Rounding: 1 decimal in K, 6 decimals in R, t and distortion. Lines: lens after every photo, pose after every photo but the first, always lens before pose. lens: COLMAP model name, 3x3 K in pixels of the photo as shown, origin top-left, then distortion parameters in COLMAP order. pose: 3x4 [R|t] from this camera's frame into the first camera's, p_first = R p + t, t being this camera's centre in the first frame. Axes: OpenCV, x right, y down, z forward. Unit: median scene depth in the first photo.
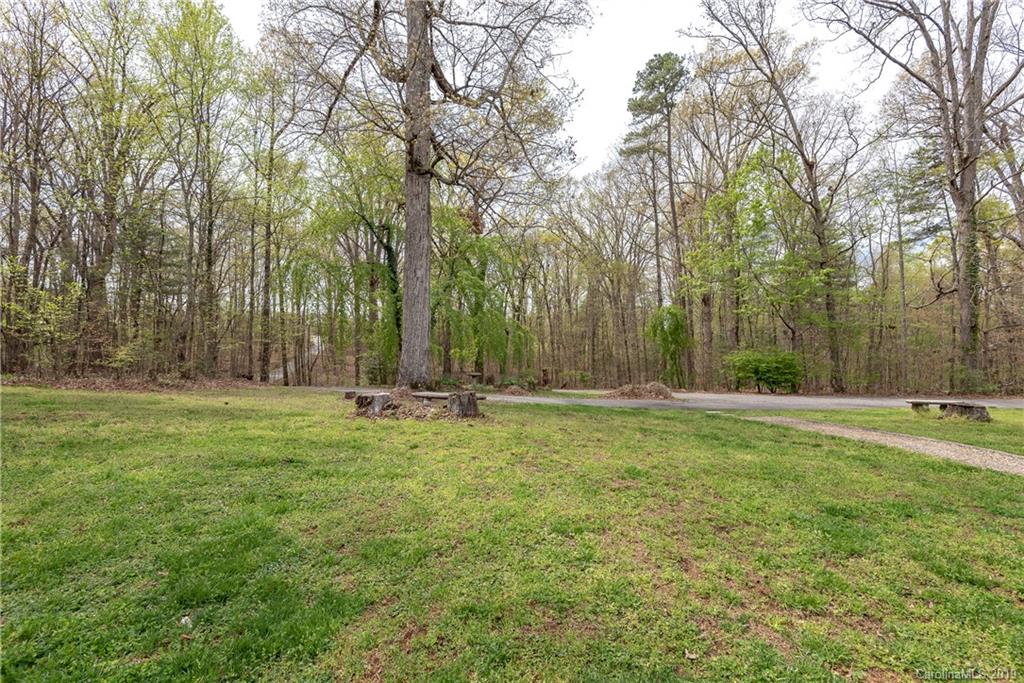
lens RADIAL K [[466.4, 0, 512.0], [0, 466.4, 341.5], [0, 0, 1]] dist [0.019826, -0.012544]
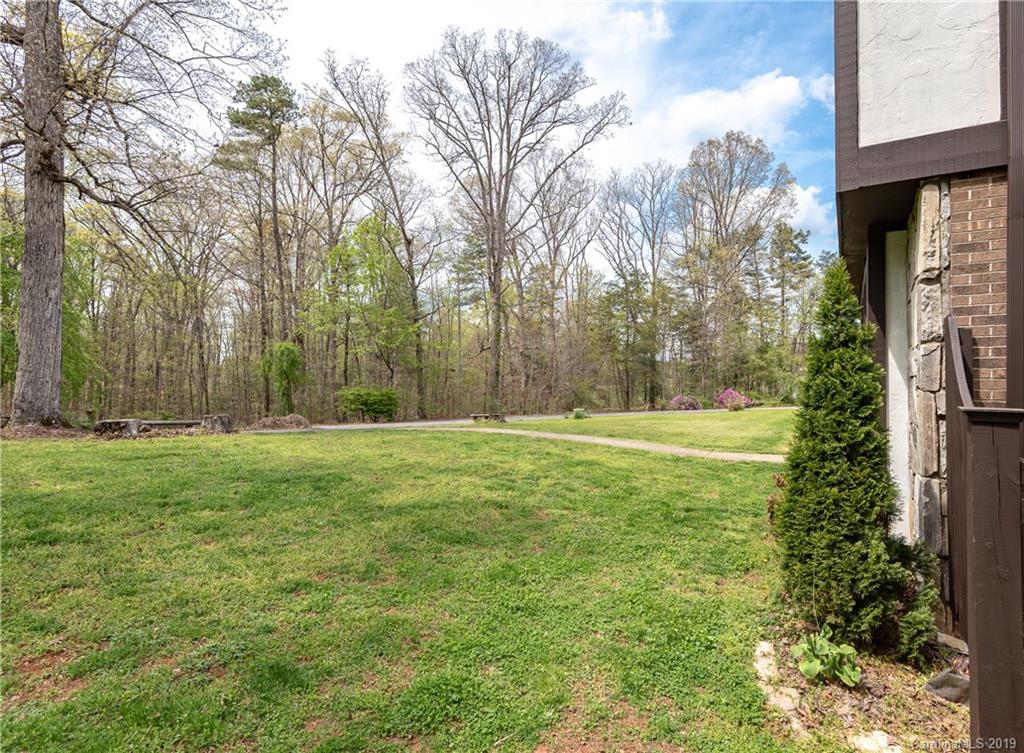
lens RADIAL K [[527.4, 0, 512.0], [0, 527.4, 376.5], [0, 0, 1]] dist [-0.000203, 0.000002]
pose [[0.687430, 0.021374, 0.725936, -0.194175], [-0.019834, 0.999747, -0.010655, 0.001467], [-0.725980, -0.007074, 0.687680, -0.182283]]
